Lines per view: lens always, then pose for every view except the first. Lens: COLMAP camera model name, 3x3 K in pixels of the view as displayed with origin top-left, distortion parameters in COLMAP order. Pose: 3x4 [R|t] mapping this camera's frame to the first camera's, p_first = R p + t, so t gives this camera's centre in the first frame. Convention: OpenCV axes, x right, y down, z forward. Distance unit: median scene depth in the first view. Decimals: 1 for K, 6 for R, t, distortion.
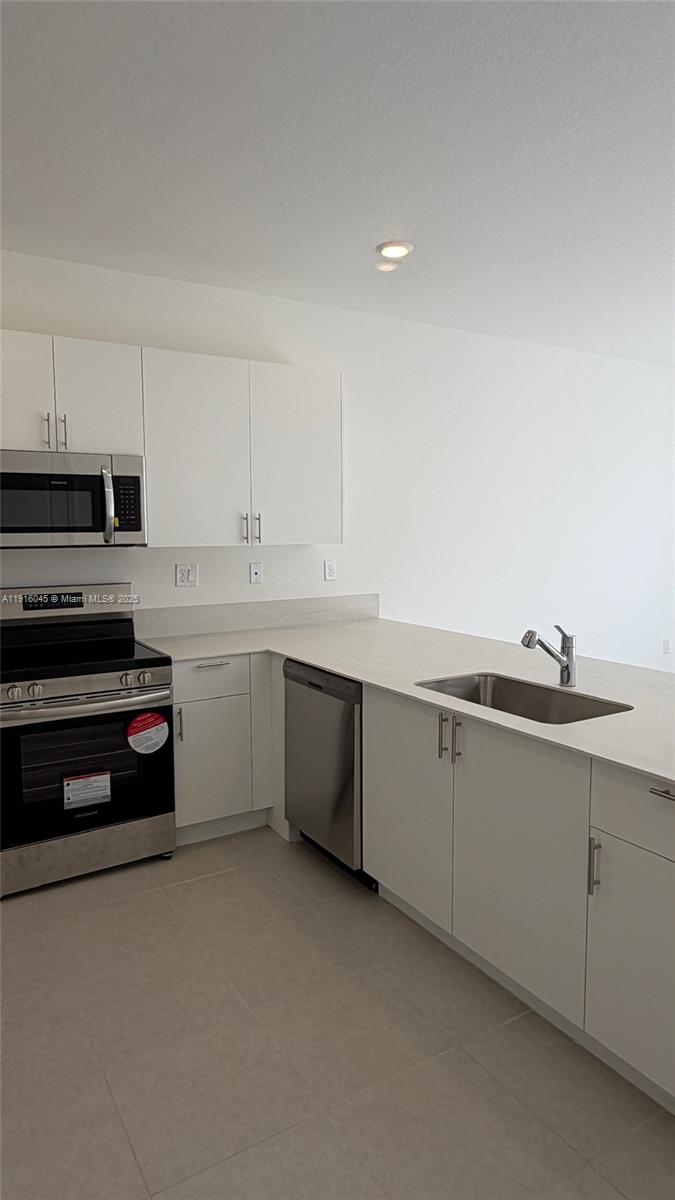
lens RADIAL K [[726.1, 0, 340.0], [0, 726.1, 595.4], [0, 0, 1]] dist [0.007602, 0.000663]
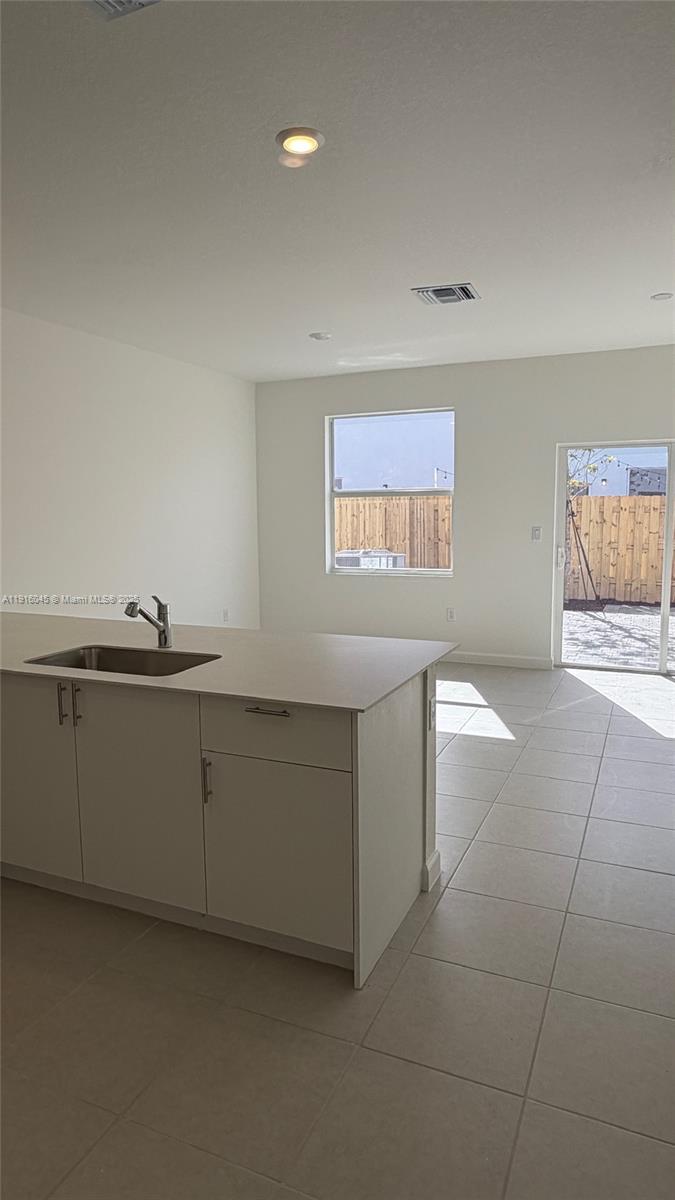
lens RADIAL K [[726.1, 0, 338.2], [0, 726.1, 595.3], [0, 0, 1]] dist [0.007602, 0.000663]
pose [[0.828799, -0.075202, 0.554469, -0.101879], [0.063722, 0.997166, 0.039995, 0.013450], [-0.555906, 0.002184, 0.831242, -0.128507]]
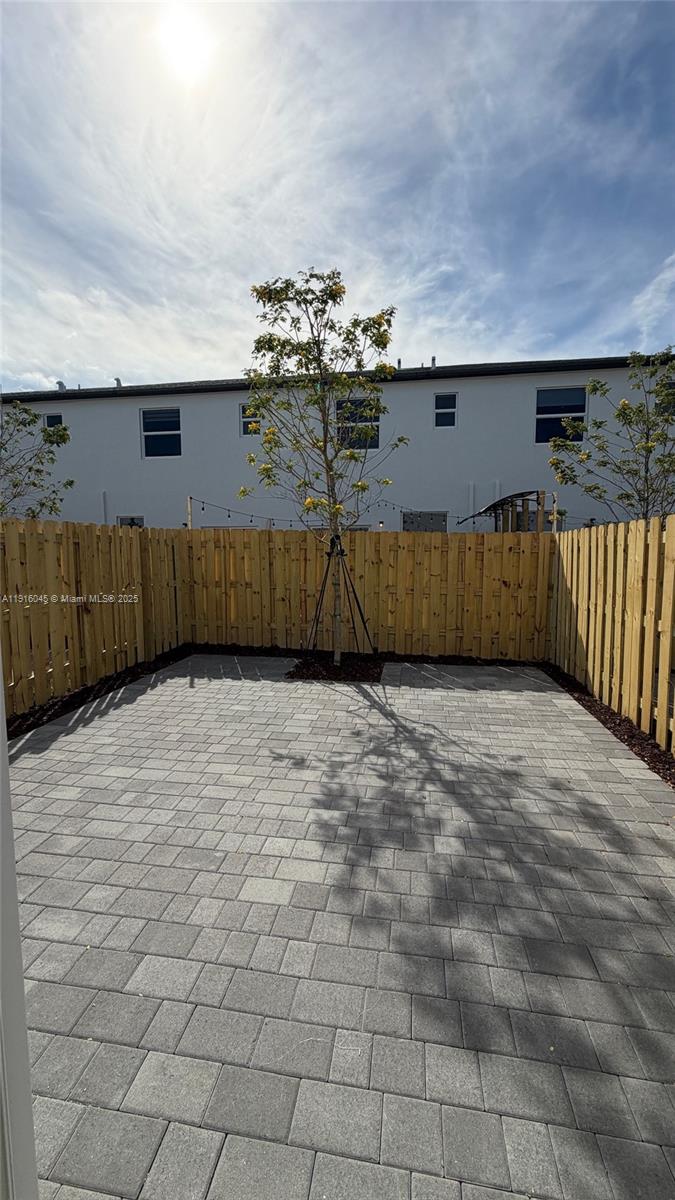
lens RADIAL K [[473.4, 0, 336.7], [0, 473.4, 595.0], [0, 0, 1]] dist [-0.001659, -0.000032]
pose [[0.657912, -0.068125, 0.750007, 0.238858], [0.072245, 0.997016, 0.027187, -0.001390], [-0.749622, 0.036297, 0.660871, 0.119966]]
